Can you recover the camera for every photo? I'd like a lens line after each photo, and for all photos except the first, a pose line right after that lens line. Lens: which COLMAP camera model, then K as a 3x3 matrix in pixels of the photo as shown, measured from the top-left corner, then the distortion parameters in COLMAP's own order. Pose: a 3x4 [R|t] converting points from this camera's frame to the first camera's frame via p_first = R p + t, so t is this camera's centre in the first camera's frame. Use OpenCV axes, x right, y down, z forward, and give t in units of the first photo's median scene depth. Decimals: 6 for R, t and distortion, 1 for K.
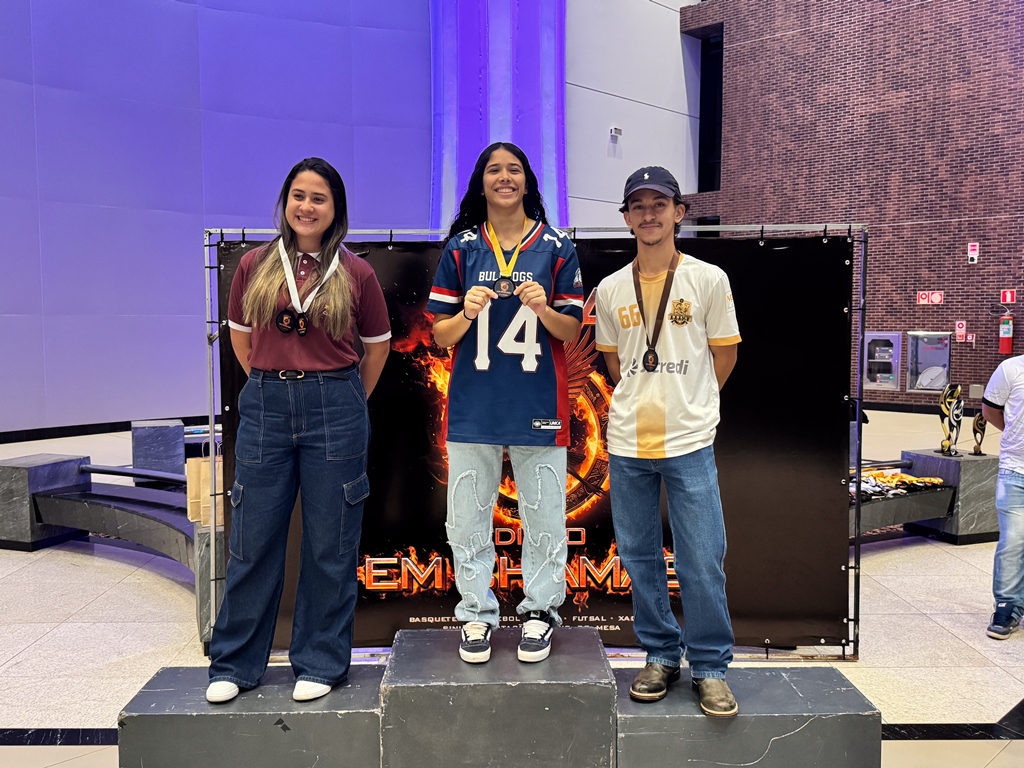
lens RADIAL K [[947.5, 0, 512.8], [0, 947.5, 387.0], [0, 0, 1]] dist [0.128756, -0.263680]
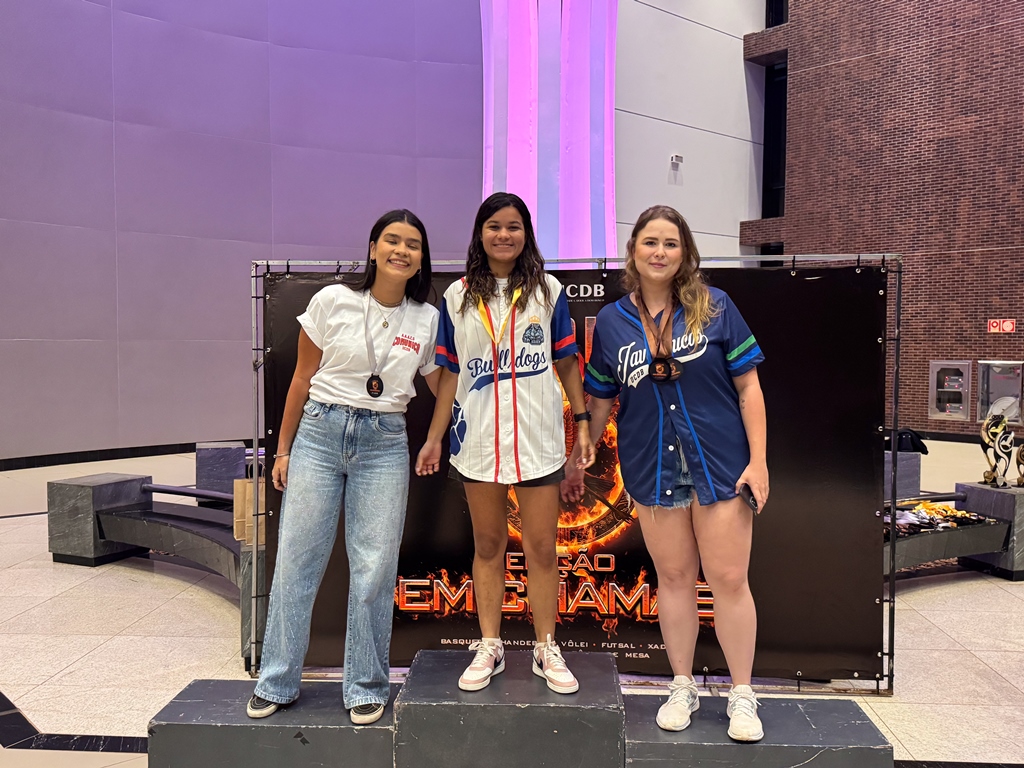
lens RADIAL K [[947.2, 0, 510.2], [0, 947.2, 388.1], [0, 0, 1]] dist [0.121183, -0.234322]
pose [[0.997176, 0.008125, -0.074661, 0.032082], [-0.010024, 0.999635, -0.025096, -0.001475], [0.074430, 0.025773, 0.996893, -0.014879]]
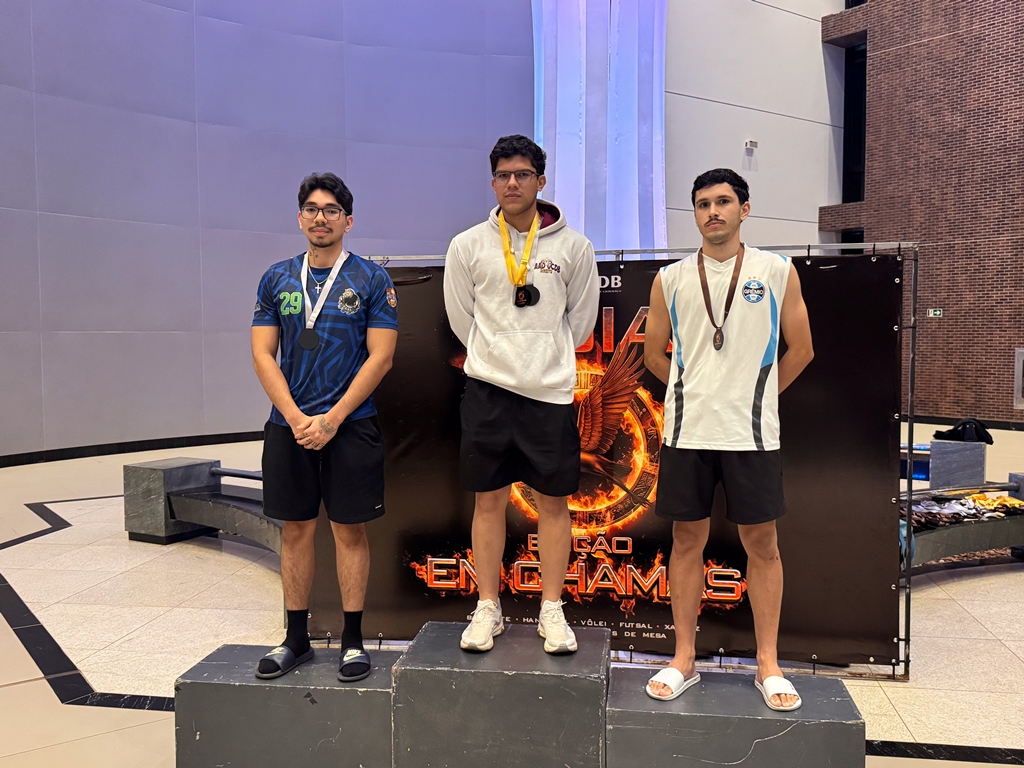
lens RADIAL K [[947.9, 0, 511.0], [0, 947.9, 386.4], [0, 0, 1]] dist [0.130308, -0.271053]
pose [[0.985969, 0.008384, -0.166719, 0.095379], [-0.011104, 0.999820, -0.015391, 0.000216], [0.166560, 0.017027, 0.985884, -0.042450]]
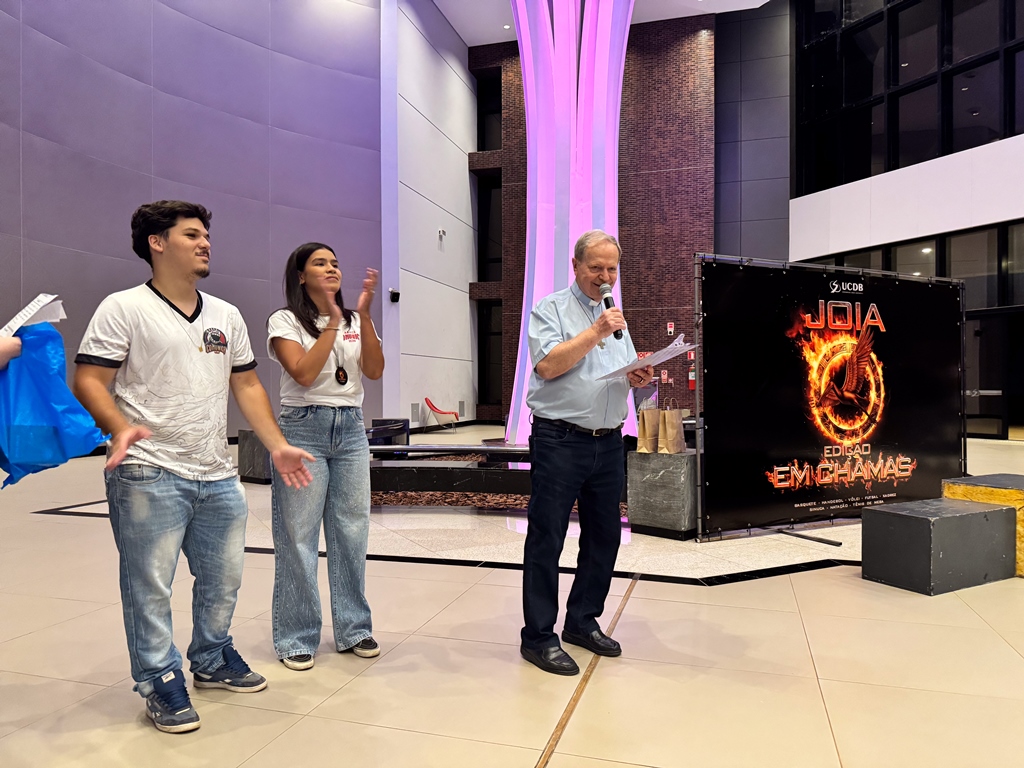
lens RADIAL K [[721.4, 0, 521.2], [0, 721.4, 397.0], [0, 0, 1]] dist [0.083600, -0.136239]
pose [[0.884164, -0.002684, 0.467169, -0.877740], [0.031092, 0.998104, -0.053110, 0.092204], [-0.466141, 0.061484, 0.882572, 0.105882]]
